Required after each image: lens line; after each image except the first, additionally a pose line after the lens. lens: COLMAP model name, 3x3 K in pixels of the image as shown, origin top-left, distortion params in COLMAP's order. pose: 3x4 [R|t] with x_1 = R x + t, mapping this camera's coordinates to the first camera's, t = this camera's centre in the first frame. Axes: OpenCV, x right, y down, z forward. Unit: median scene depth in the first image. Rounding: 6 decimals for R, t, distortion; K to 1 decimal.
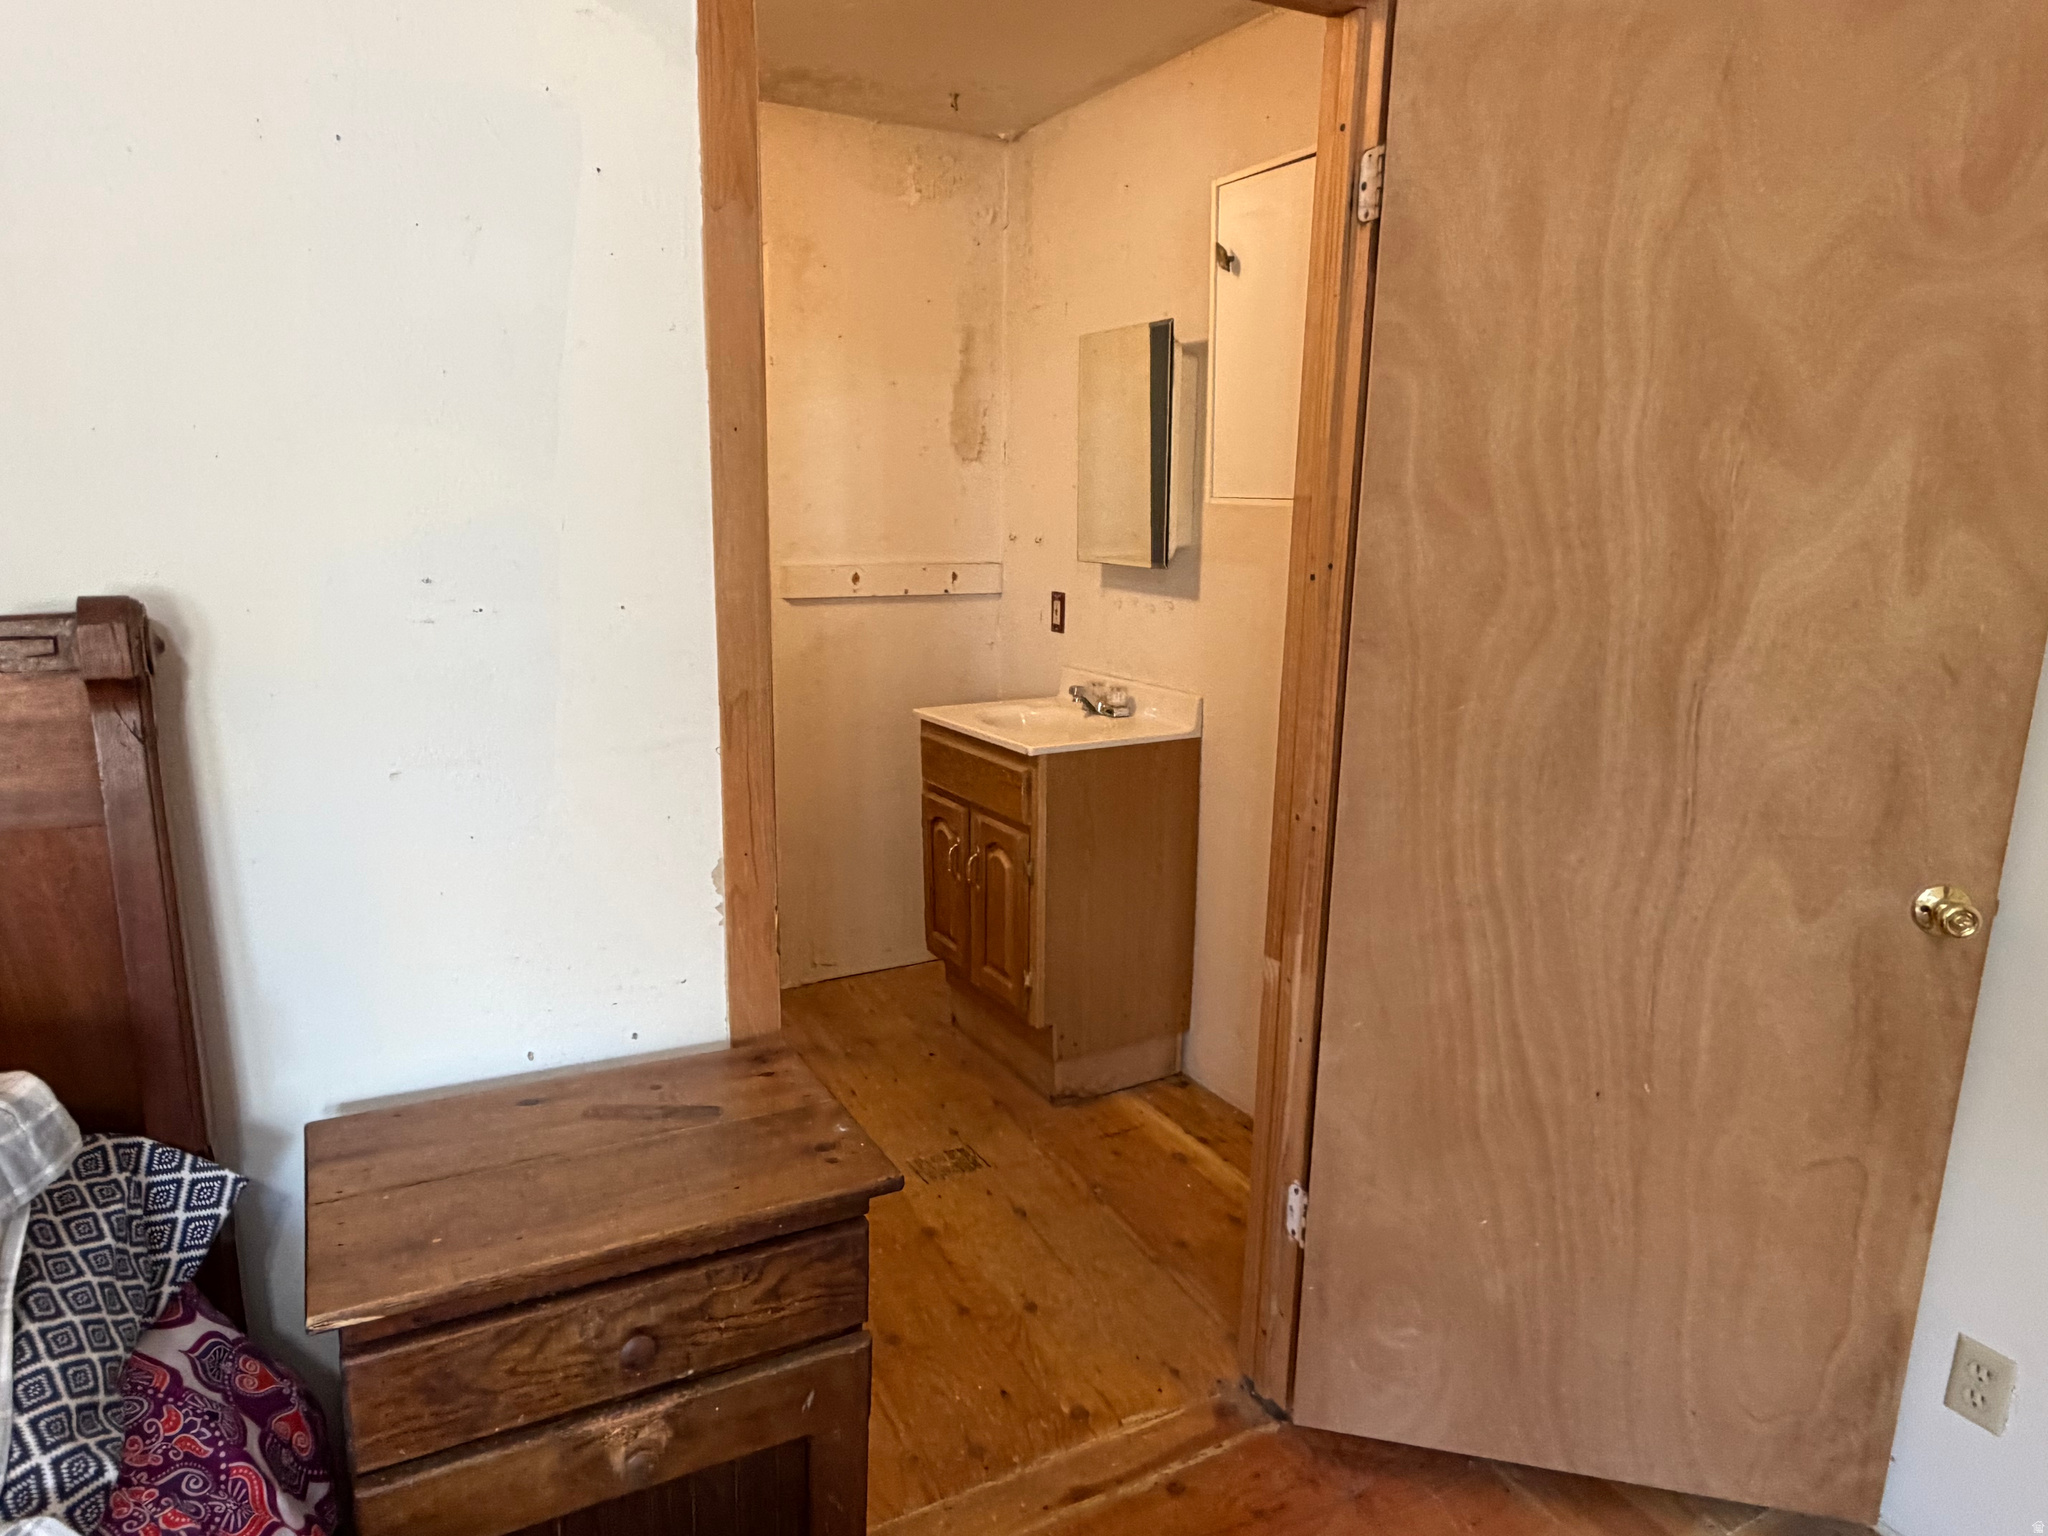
lens RADIAL K [[1259.6, 0, 1018.2], [0, 1259.6, 773.5], [0, 0, 1]] dist [-0.003124, -0.001227]
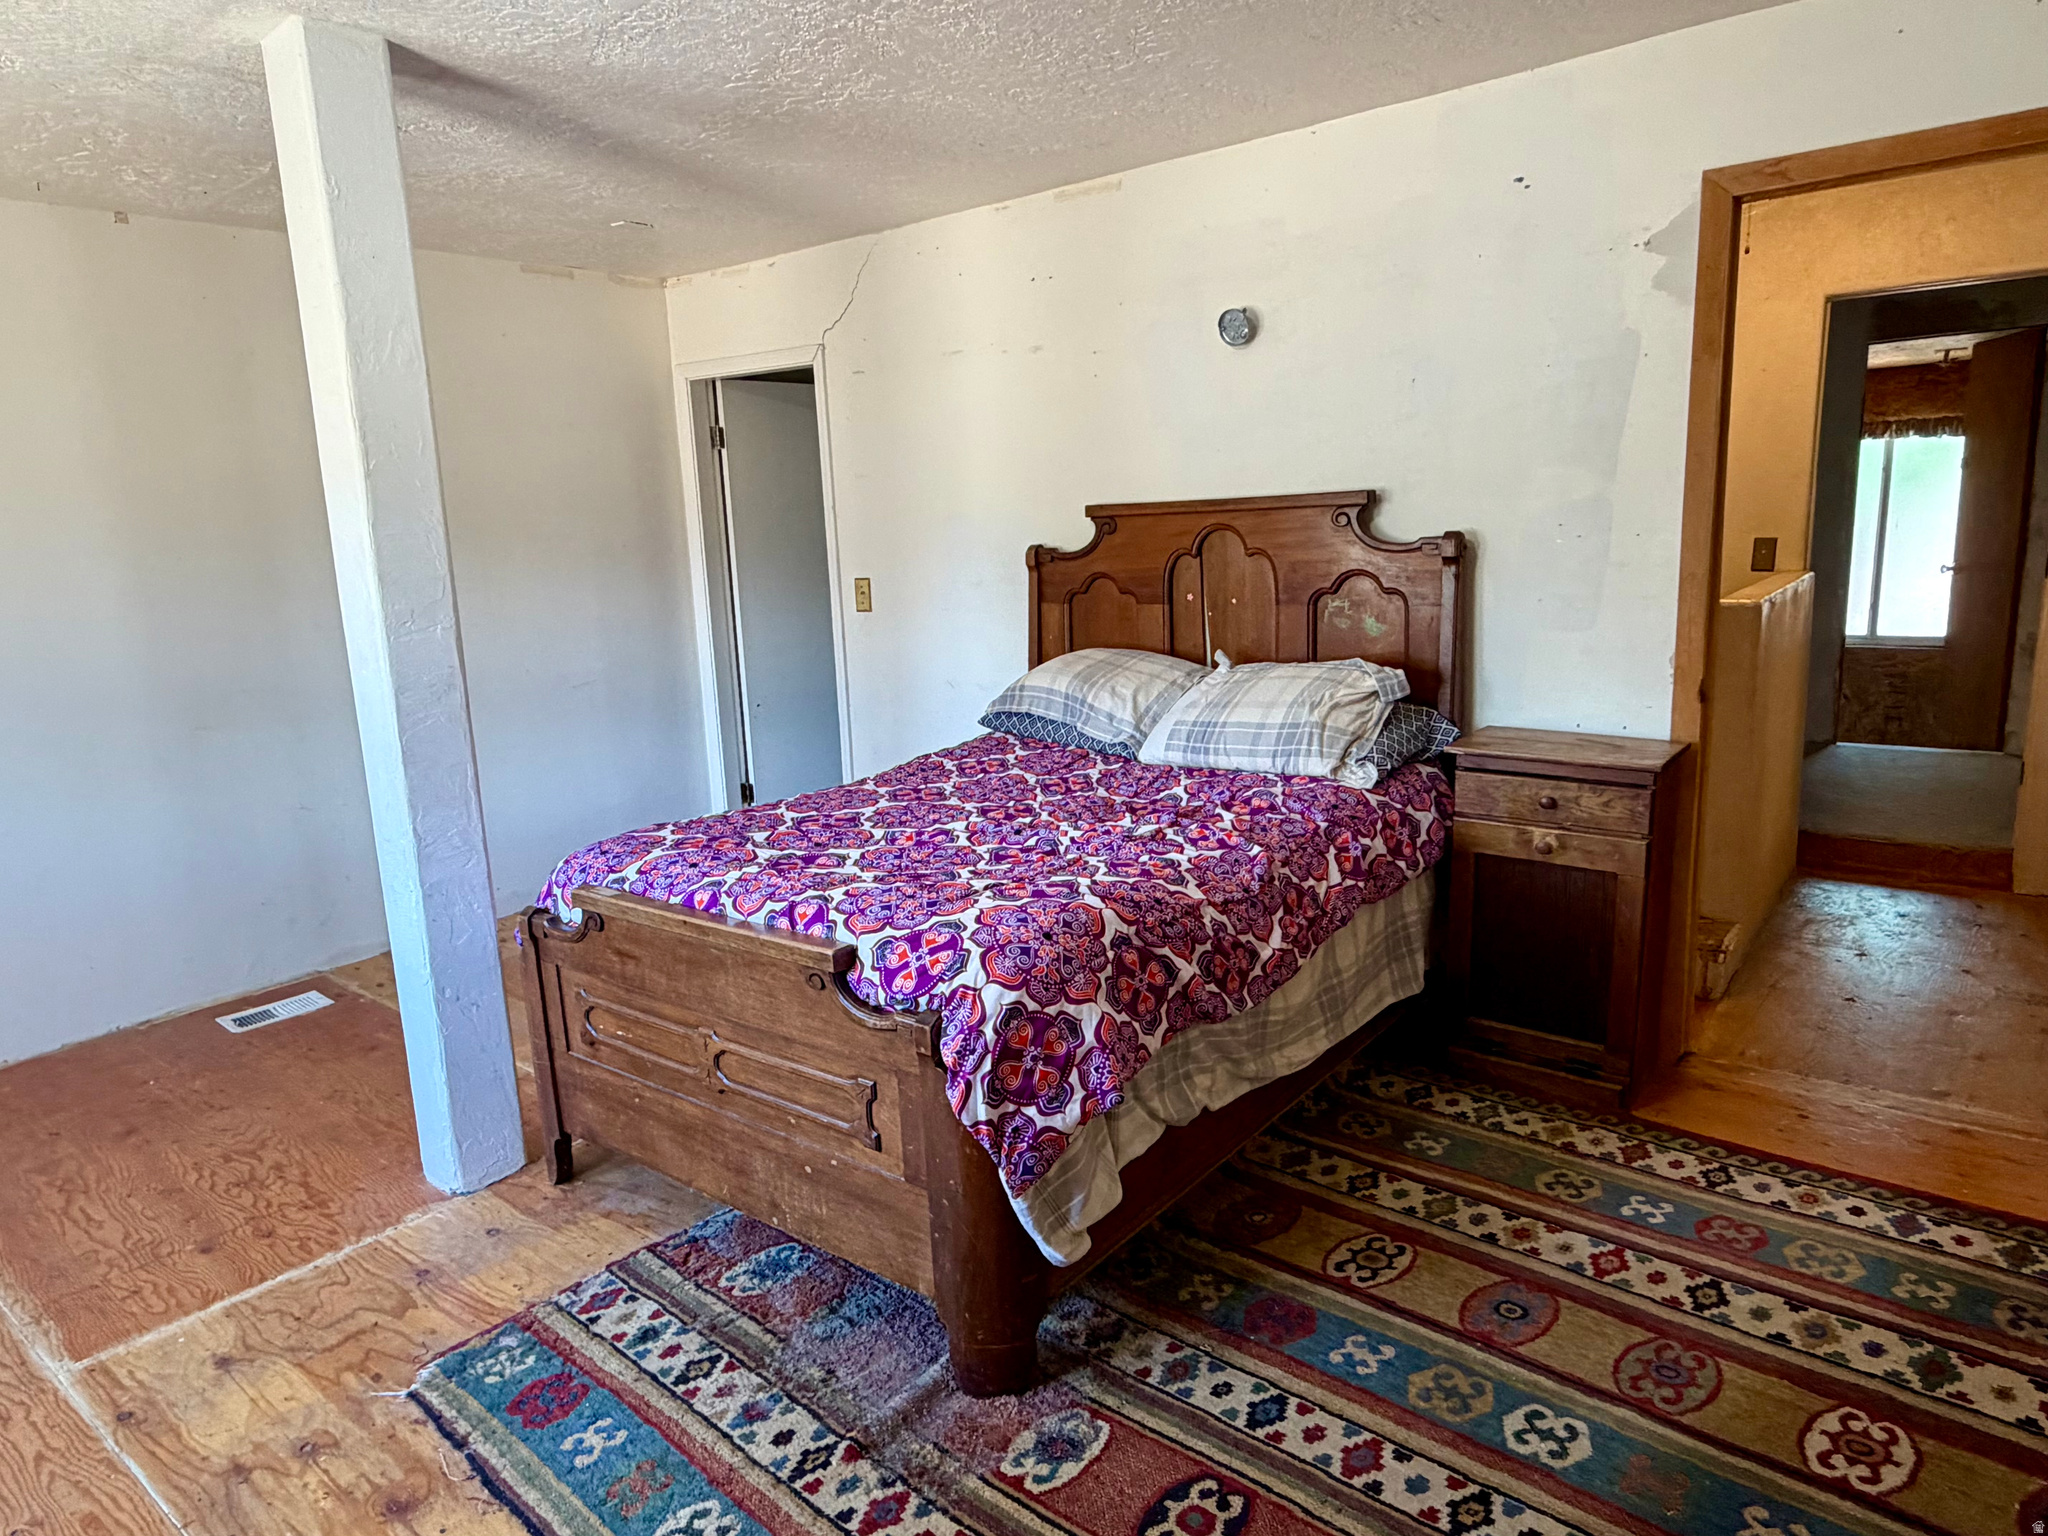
lens RADIAL K [[1259.6, 0, 1018.7], [0, 1259.6, 770.5], [0, 0, 1]] dist [-0.003124, -0.001227]
pose [[0.375119, 0.136079, -0.916934, 1.732669], [-0.140130, 0.986123, 0.089020, 0.304434], [0.916324, 0.095097, 0.388982, -1.094036]]
